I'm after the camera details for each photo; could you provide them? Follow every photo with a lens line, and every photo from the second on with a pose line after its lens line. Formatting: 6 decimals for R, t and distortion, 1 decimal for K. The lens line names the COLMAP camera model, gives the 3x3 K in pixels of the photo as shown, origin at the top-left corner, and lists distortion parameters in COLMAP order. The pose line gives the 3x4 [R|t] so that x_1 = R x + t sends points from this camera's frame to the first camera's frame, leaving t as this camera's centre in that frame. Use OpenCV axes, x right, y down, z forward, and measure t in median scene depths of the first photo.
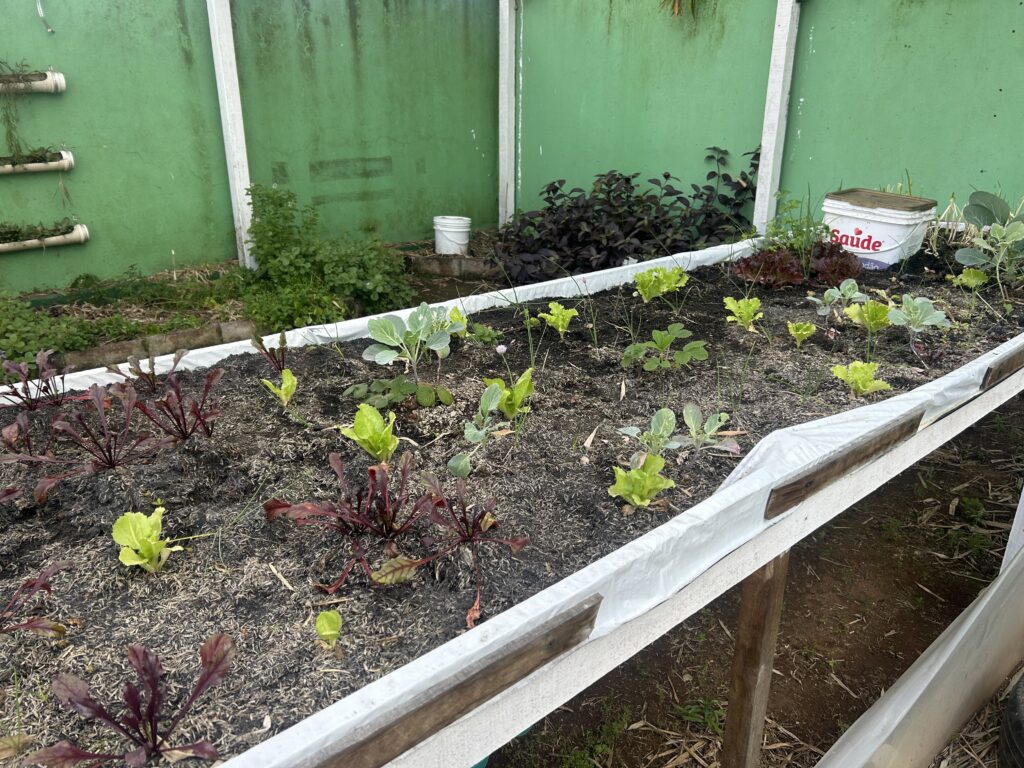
lens RADIAL K [[817.2, 0, 511.3], [0, 817.2, 390.3], [0, 0, 1]] dist [0.018138, -0.024869]
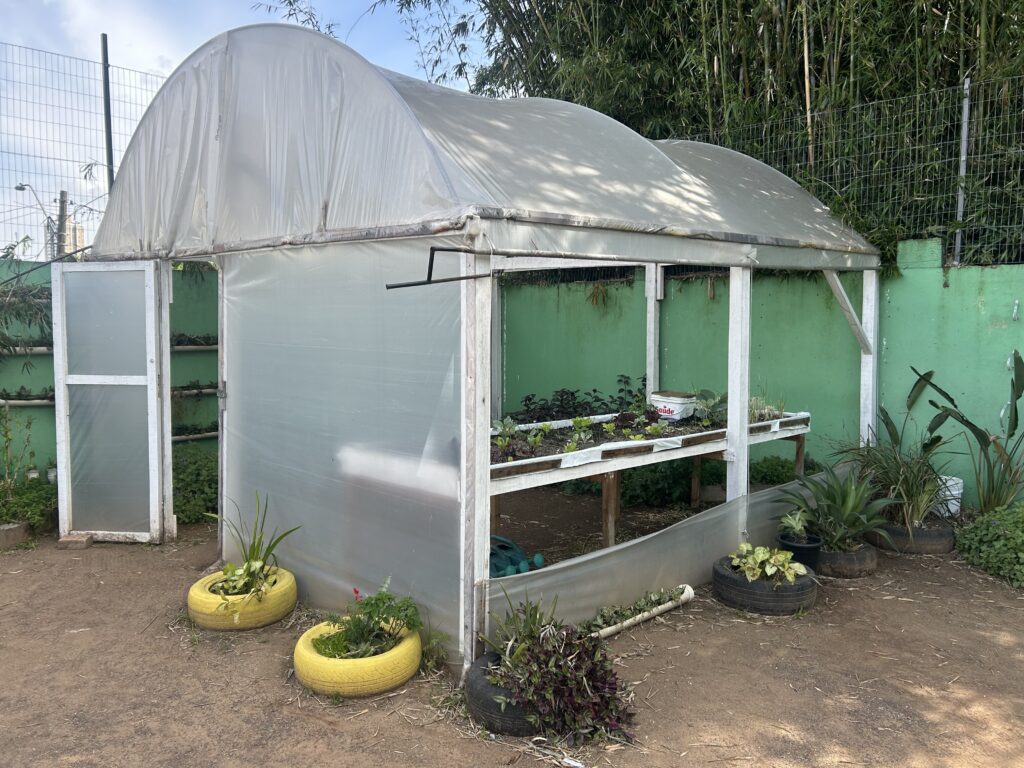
lens RADIAL K [[817.2, 0, 510.2], [0, 817.2, 380.8], [0, 0, 1]] dist [0.018138, -0.024869]
pose [[0.998380, -0.007650, 0.056377, -0.085182], [0.023147, 0.959817, -0.279669, 0.194854], [-0.051973, 0.280521, 0.958440, -0.646387]]
